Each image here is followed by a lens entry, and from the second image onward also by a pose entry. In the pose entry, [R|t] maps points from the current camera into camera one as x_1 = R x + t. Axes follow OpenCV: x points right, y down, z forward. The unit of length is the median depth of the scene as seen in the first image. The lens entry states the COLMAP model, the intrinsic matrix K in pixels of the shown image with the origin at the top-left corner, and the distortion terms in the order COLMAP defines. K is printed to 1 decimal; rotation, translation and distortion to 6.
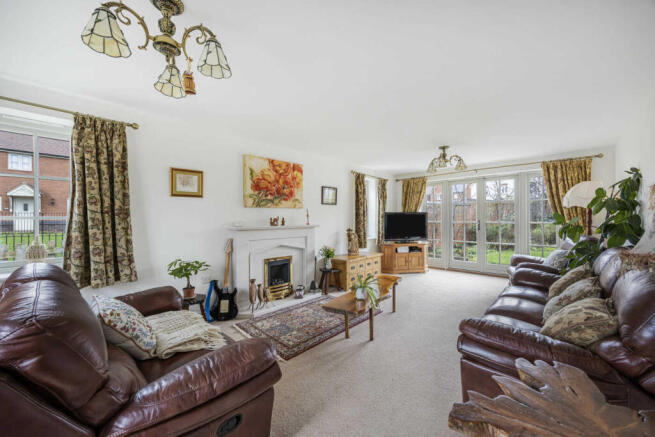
lens RADIAL K [[254.7, 0, 326.9], [0, 254.7, 218.6], [0, 0, 1]] dist [0.002249, -0.000008]
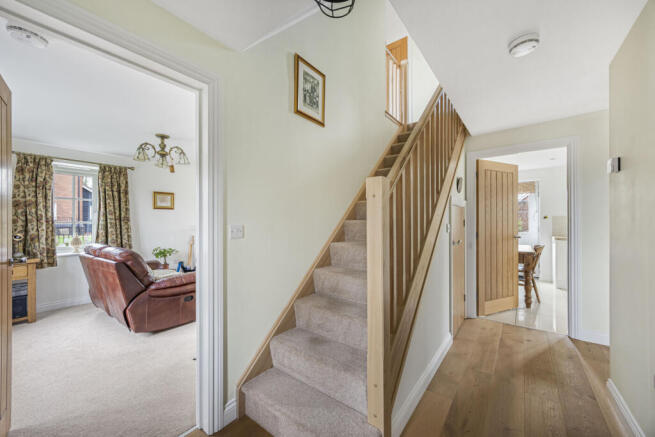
lens RADIAL K [[254.7, 0, 327.7], [0, 254.7, 222.2], [0, 0, 1]] dist [0.002249, -0.000008]
pose [[0.993883, 0.003340, 0.110388, 0.379241], [-0.003188, 0.999994, -0.001550, -0.005320], [-0.110392, 0.001189, 0.993887, -0.892402]]
